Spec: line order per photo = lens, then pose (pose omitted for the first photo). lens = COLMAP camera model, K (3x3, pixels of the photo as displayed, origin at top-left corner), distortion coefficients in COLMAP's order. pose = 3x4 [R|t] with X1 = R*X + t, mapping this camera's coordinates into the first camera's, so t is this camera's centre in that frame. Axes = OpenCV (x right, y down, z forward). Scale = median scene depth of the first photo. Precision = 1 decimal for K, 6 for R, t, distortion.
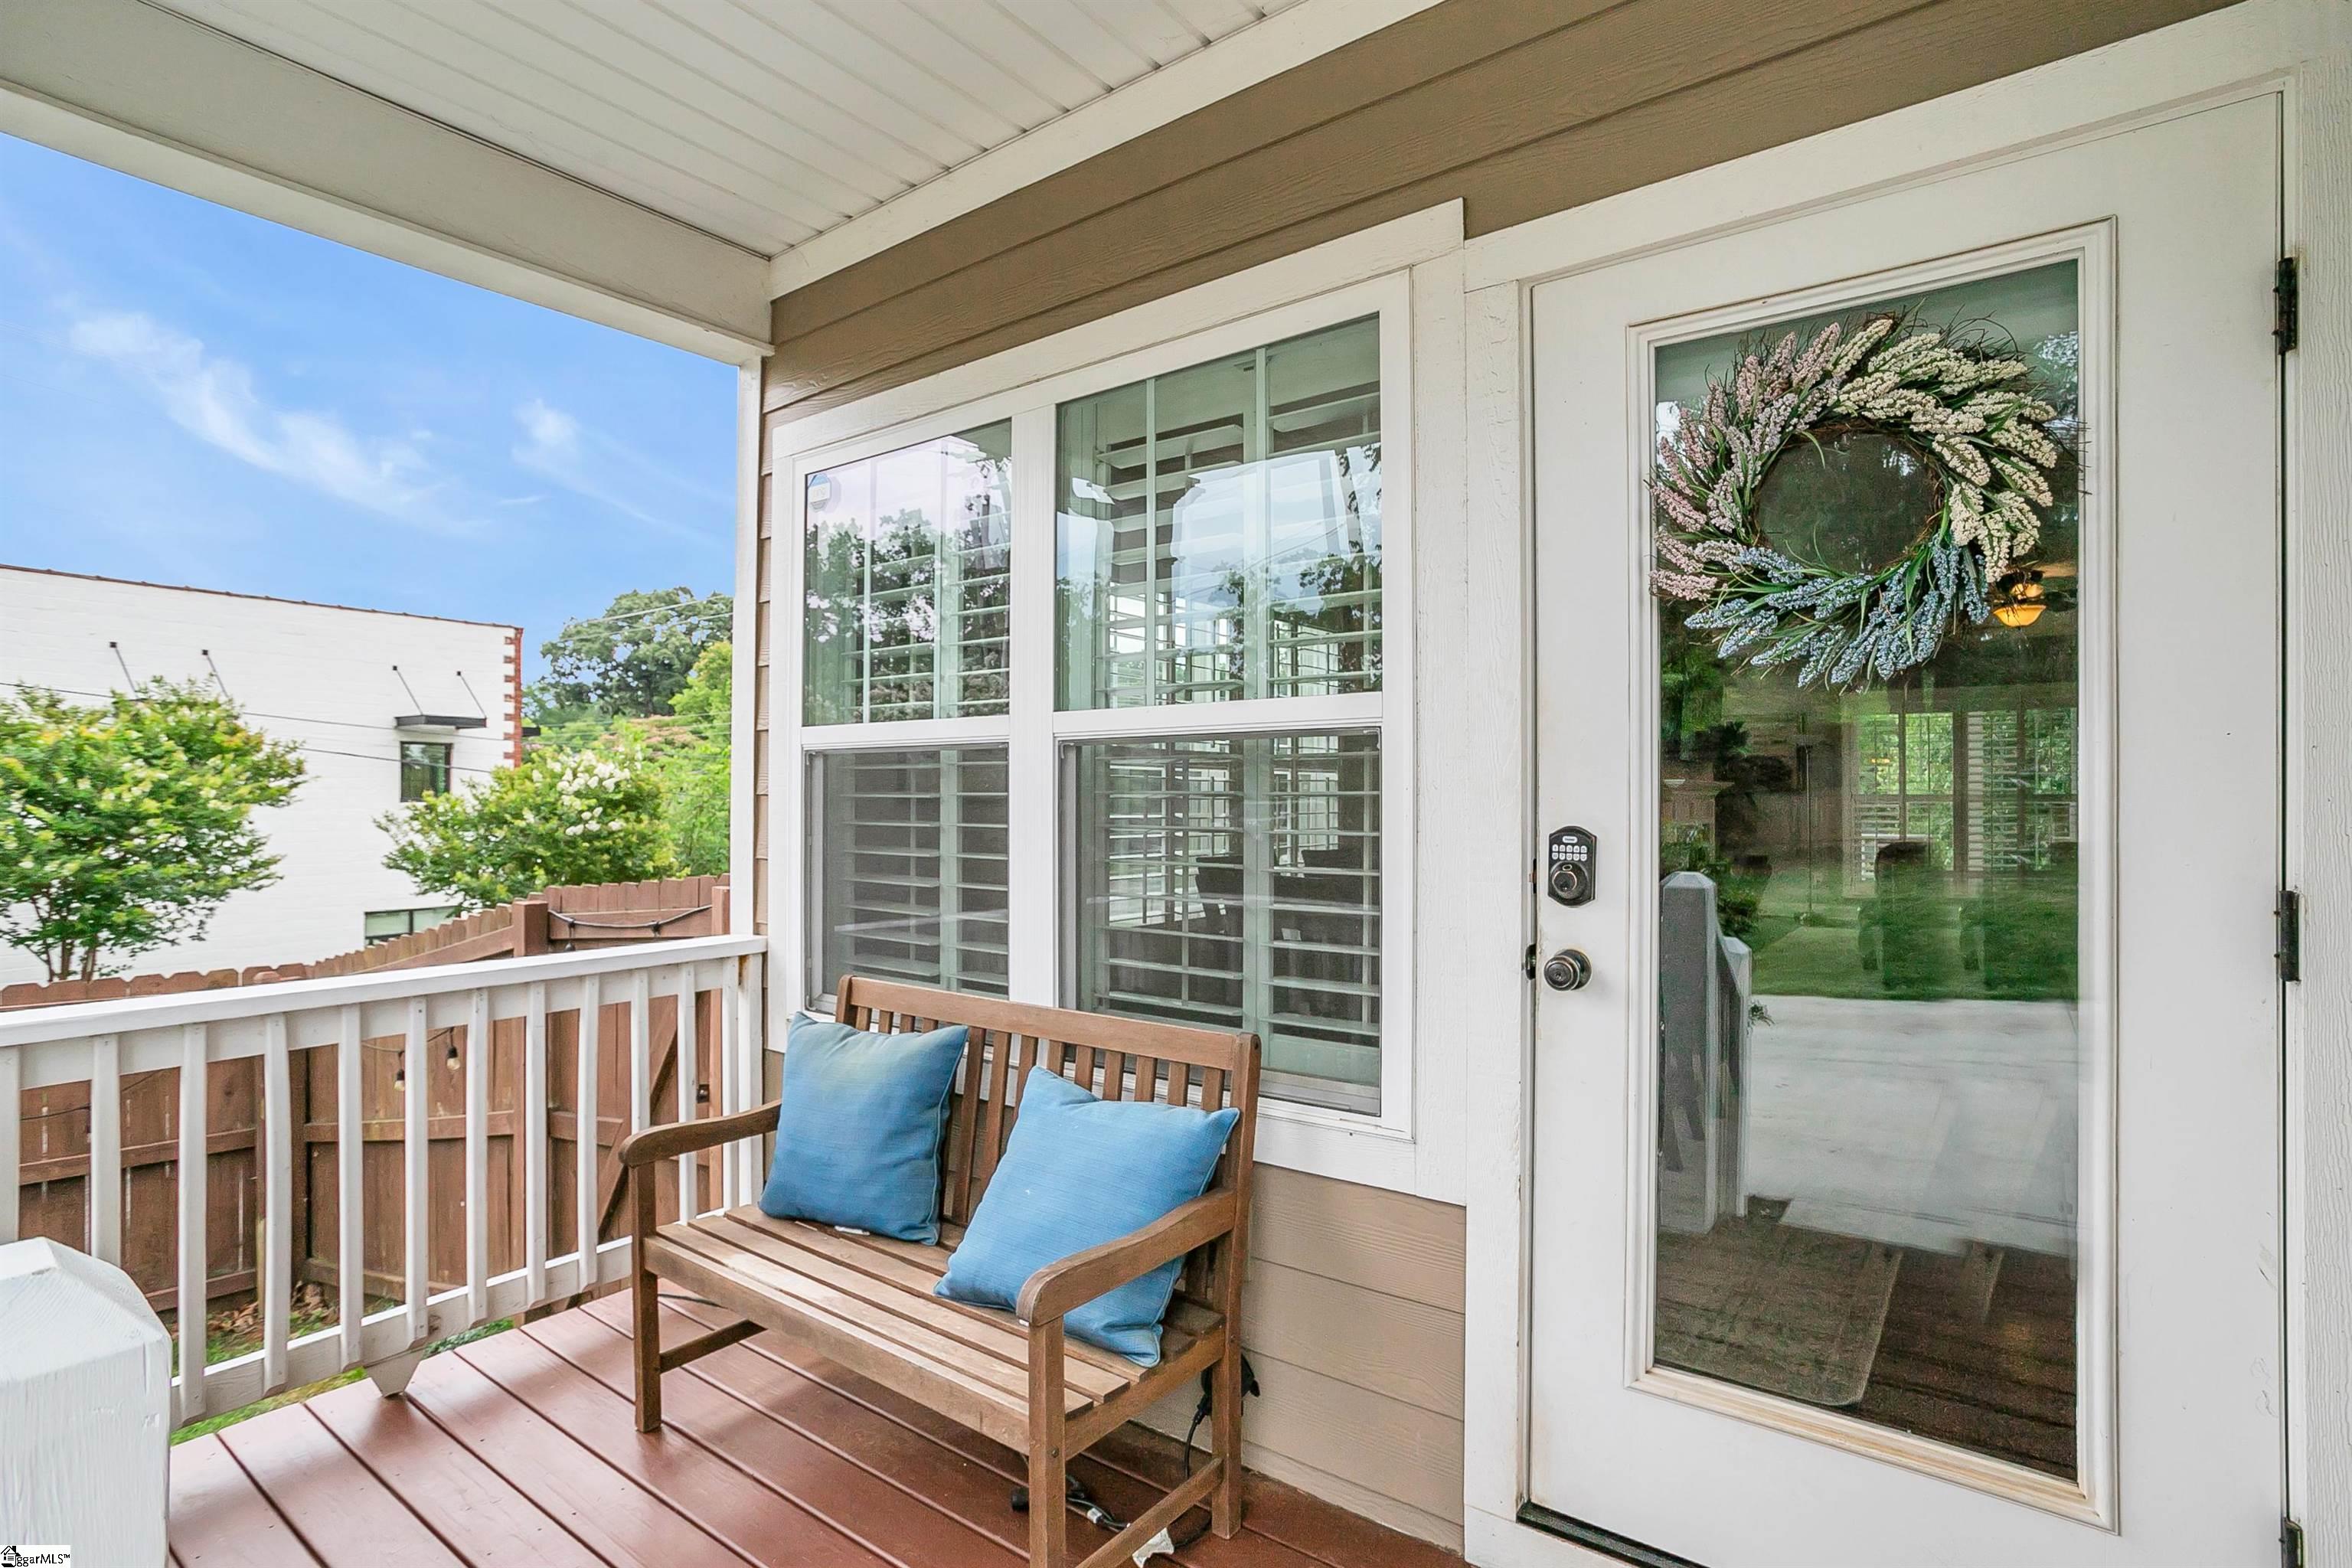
lens RADIAL K [[1142.6, 0, 1193.3], [0, 1142.6, 773.8], [0, 0, 1]] dist [-0.062189, 0.037069]
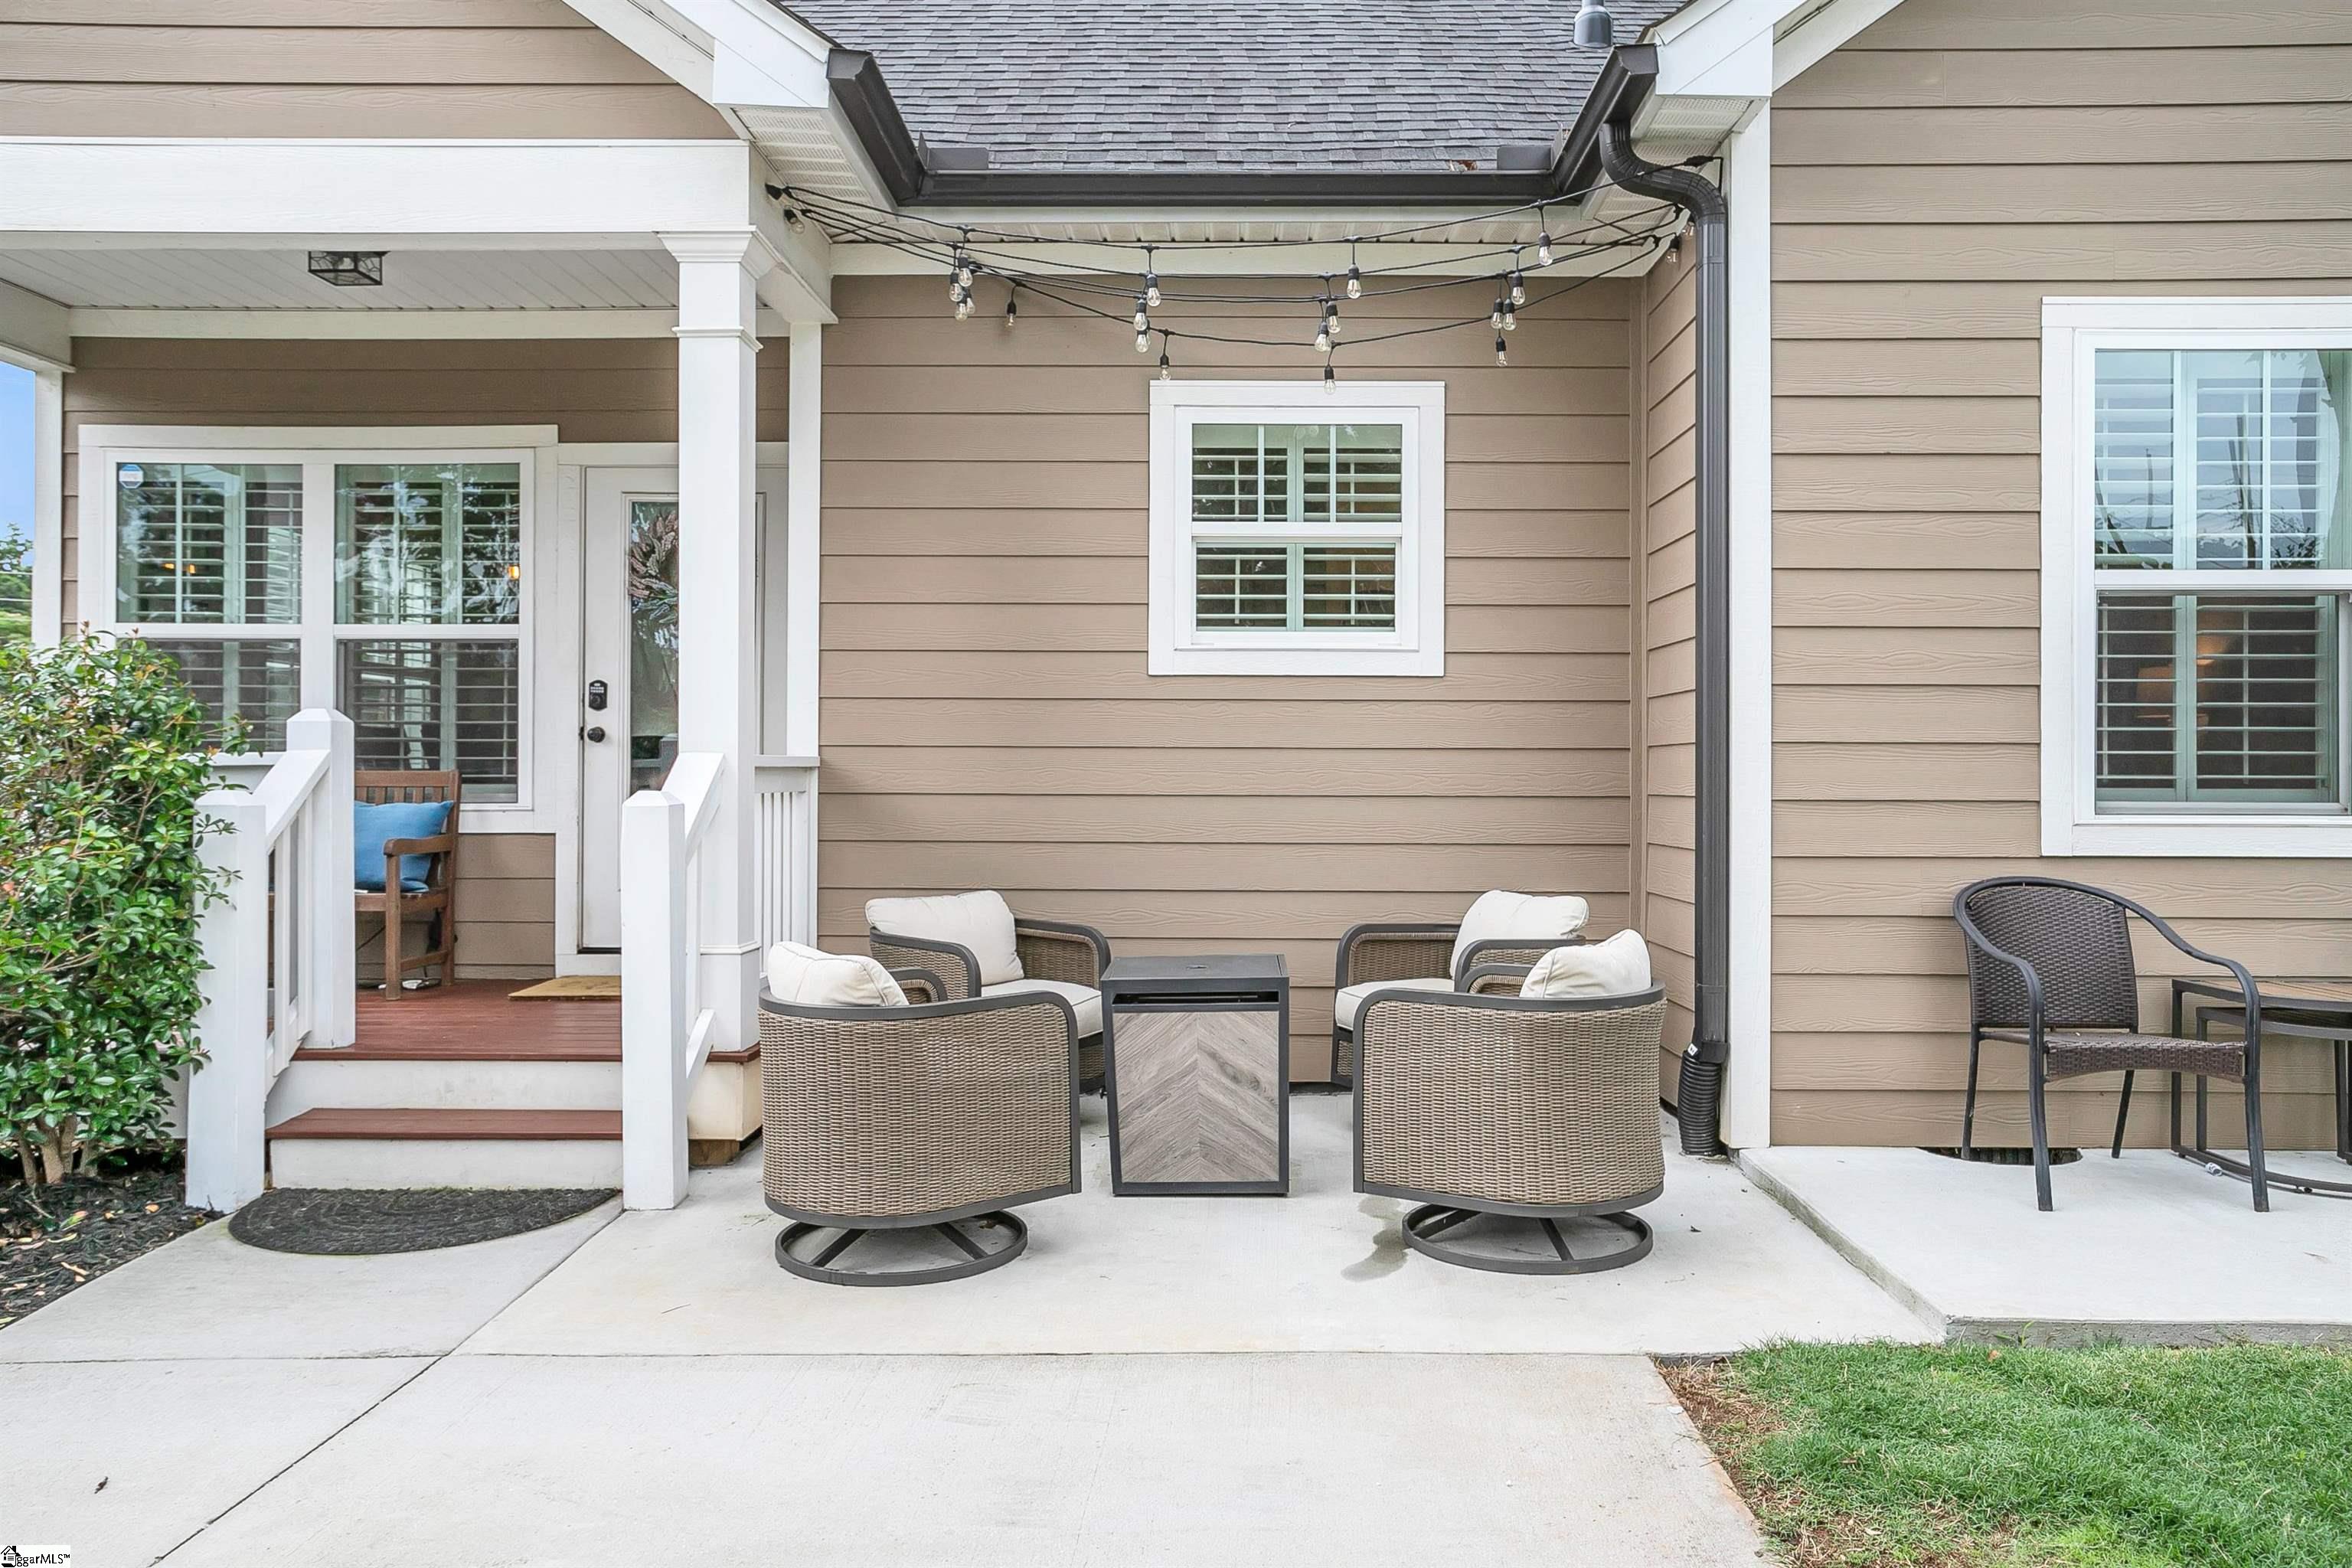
lens RADIAL K [[1634.0, 0, 1176.0], [0, 1634.0, 784.0], [0, 0, 1]] dist [-0.043998, 0.082782]
pose [[0.811525, -0.001202, 0.584317, -0.562756], [-0.015304, 0.999611, 0.023311, 0.128923], [-0.584117, -0.027860, 0.811191, -2.046528]]
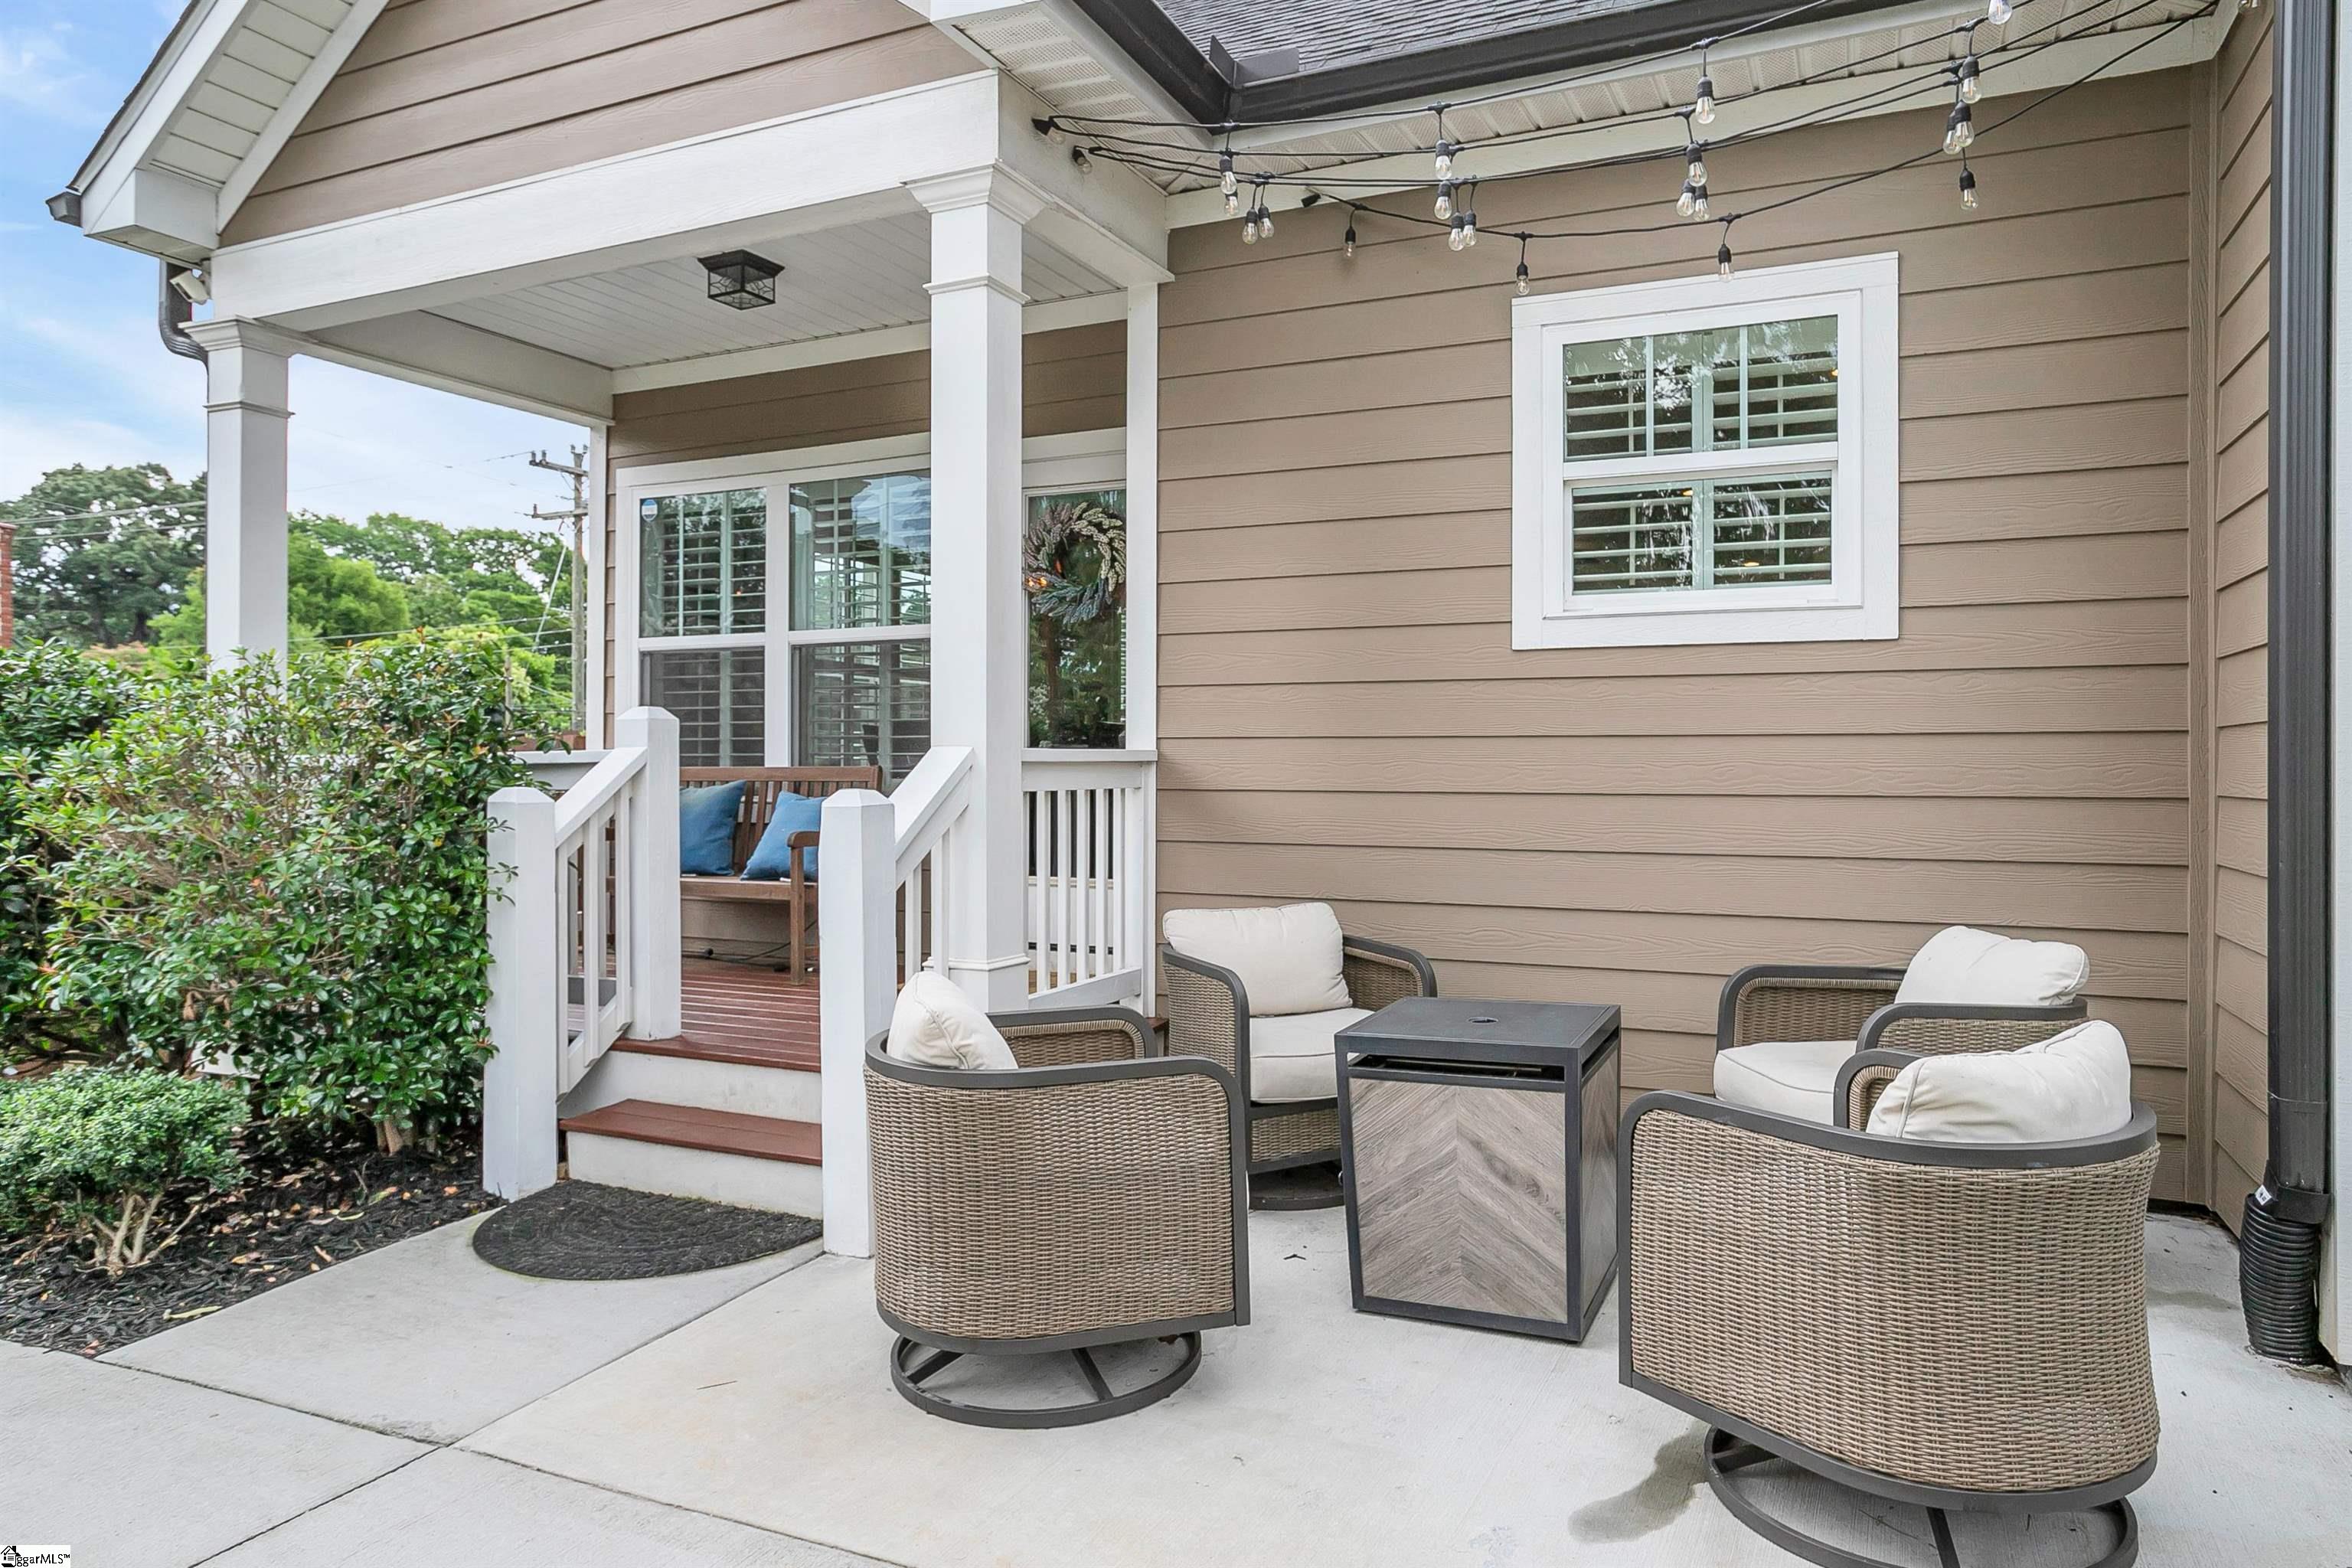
lens RADIAL K [[1422.6, 0, 1220.9], [0, 1422.6, 772.1], [0, 0, 1]] dist [-0.045843, 0.049087]
pose [[0.974531, -0.002050, 0.224241, 0.067871], [-0.003995, 0.999641, 0.026502, 0.130832], [-0.224215, -0.026723, 0.974173, -1.696924]]
